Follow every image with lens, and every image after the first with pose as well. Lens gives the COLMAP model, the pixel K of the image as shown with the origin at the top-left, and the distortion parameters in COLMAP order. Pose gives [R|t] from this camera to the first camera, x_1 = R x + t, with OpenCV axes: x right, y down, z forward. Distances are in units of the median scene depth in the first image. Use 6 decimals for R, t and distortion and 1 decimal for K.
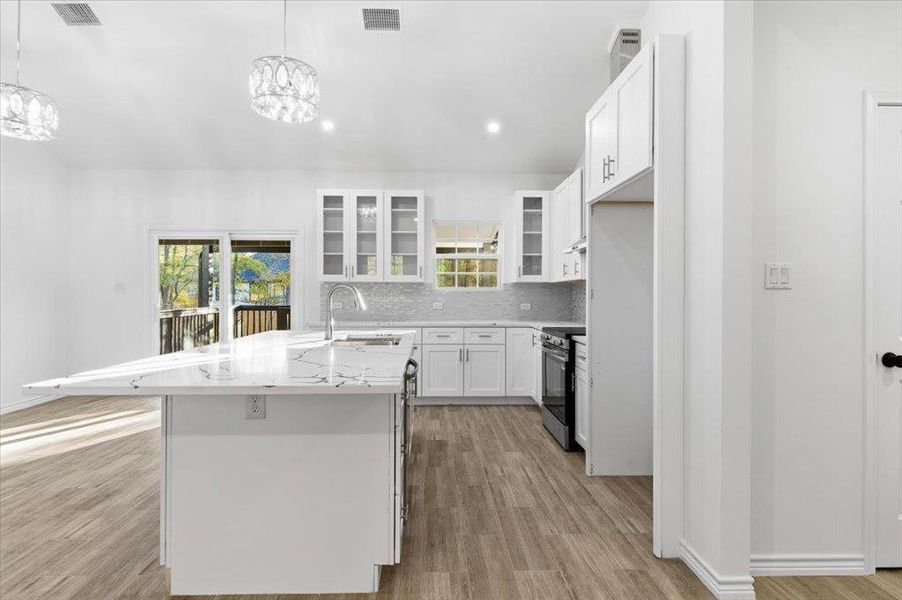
lens RADIAL K [[459.2, 0, 443.8], [0, 459.2, 298.6], [0, 0, 1]] dist [0.001511, -0.004200]
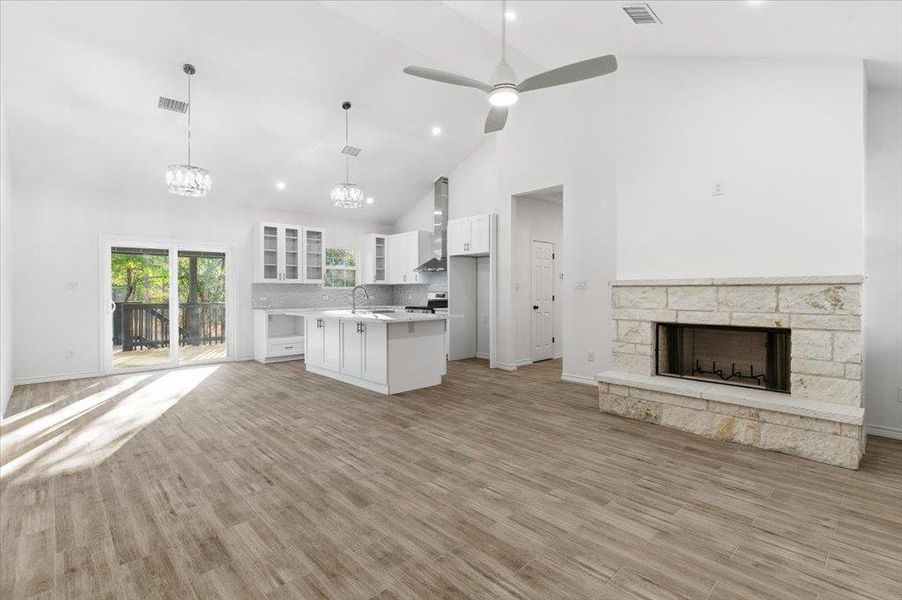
lens RADIAL K [[418.9, 0, 448.5], [0, 418.9, 299.2], [0, 0, 1]] dist [0.002042, -0.000127]
pose [[0.744210, -0.017262, 0.667723, -0.733128], [0.009479, 0.999838, 0.015283, 0.001590], [-0.667879, -0.005044, 0.744253, -0.431793]]
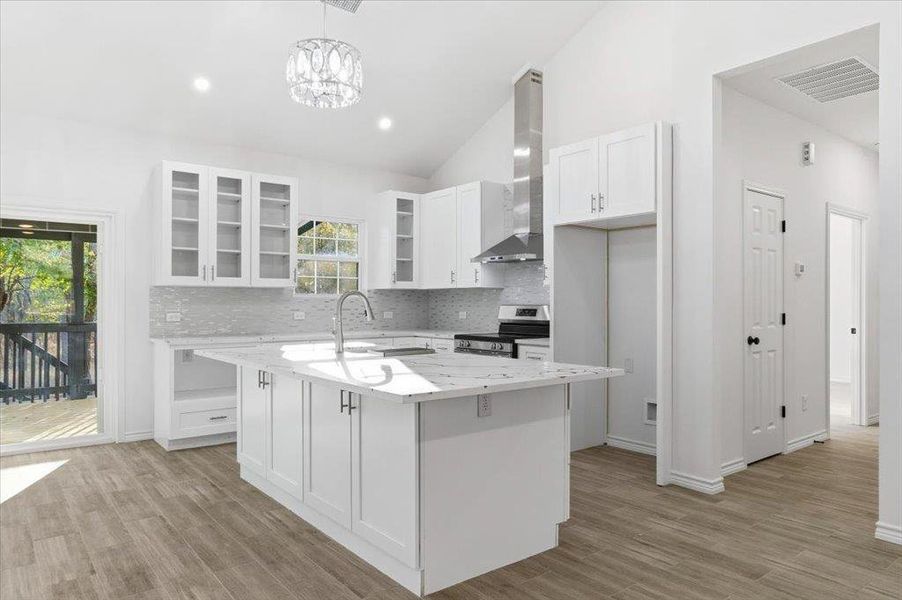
lens RADIAL K [[592.1, 0, 445.8], [0, 592.1, 302.2], [0, 0, 1]] dist [-0.034502, 0.010971]
pose [[0.805538, -0.002530, 0.592538, -0.469421], [0.007104, 0.999960, -0.005388, -0.001222], [-0.592501, 0.008550, 0.805524, -0.032394]]
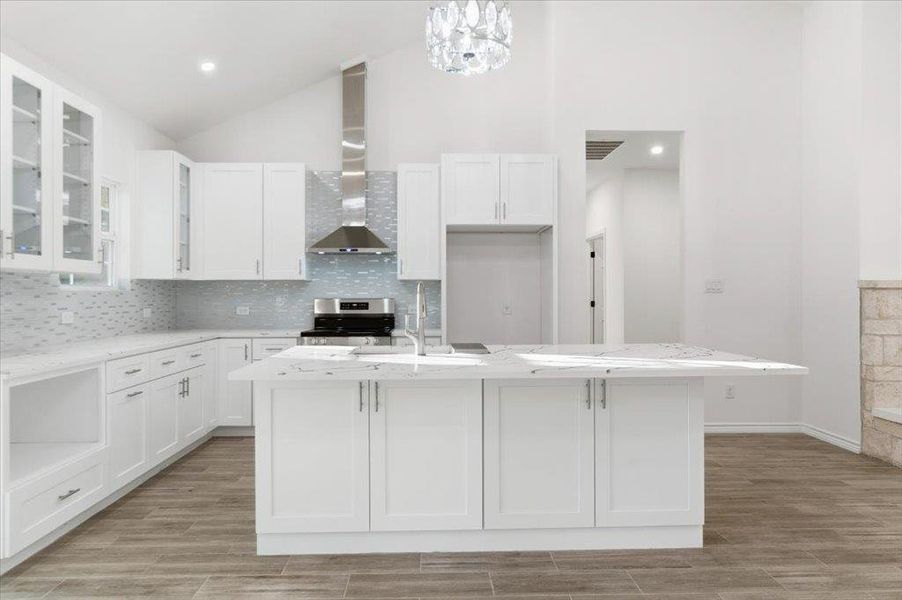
lens RADIAL K [[552.4, 0, 442.8], [0, 552.4, 301.7], [0, 0, 1]] dist [-0.005151, -0.003059]
pose [[0.004236, -0.016197, 0.999860, -0.718095], [0.010626, 0.999813, 0.016151, -0.009653], [-0.999935, 0.010556, 0.004407, 0.584226]]
